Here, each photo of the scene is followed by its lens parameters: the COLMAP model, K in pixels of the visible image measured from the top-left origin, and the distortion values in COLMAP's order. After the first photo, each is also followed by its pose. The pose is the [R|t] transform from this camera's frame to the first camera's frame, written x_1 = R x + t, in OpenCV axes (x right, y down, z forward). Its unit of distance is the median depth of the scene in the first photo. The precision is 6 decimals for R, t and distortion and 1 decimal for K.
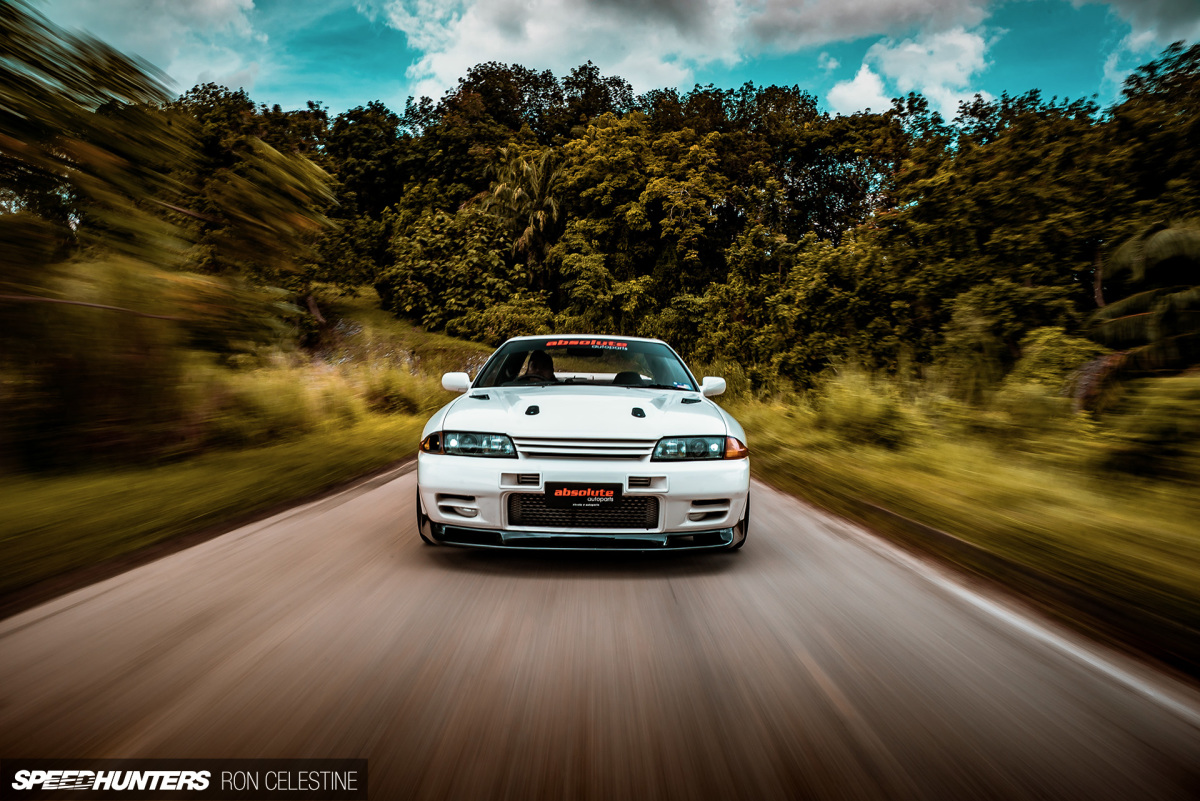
lens RADIAL K [[811.3, 0, 600.0], [0, 811.3, 400.5], [0, 0, 1]] dist [-0.000337, -0.000203]
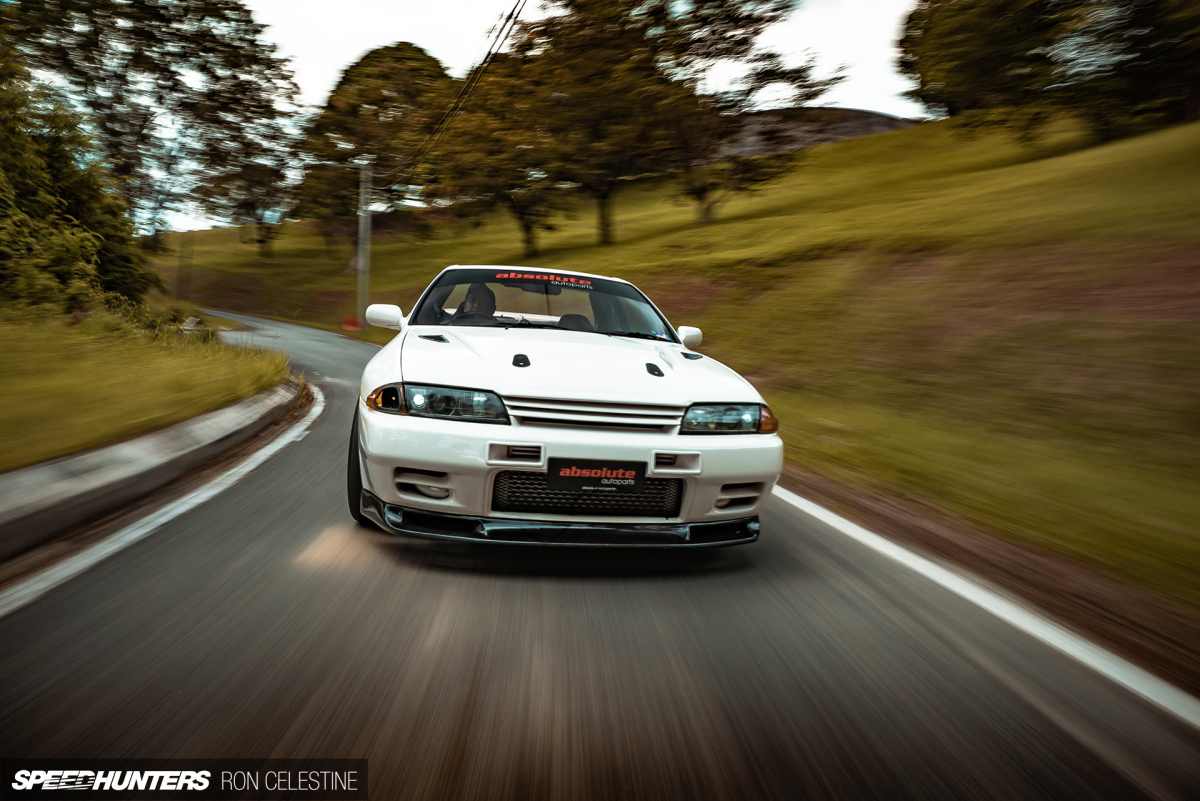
lens RADIAL K [[811.3, 0, 600.0], [0, 811.3, 400.5], [0, 0, 1]] dist [-0.000337, -0.000203]
pose [[0.983634, 0.039567, 0.175780, -0.149857], [-0.051952, 0.996438, 0.066423, -0.005403], [-0.172526, -0.074468, 0.982186, 0.241736]]
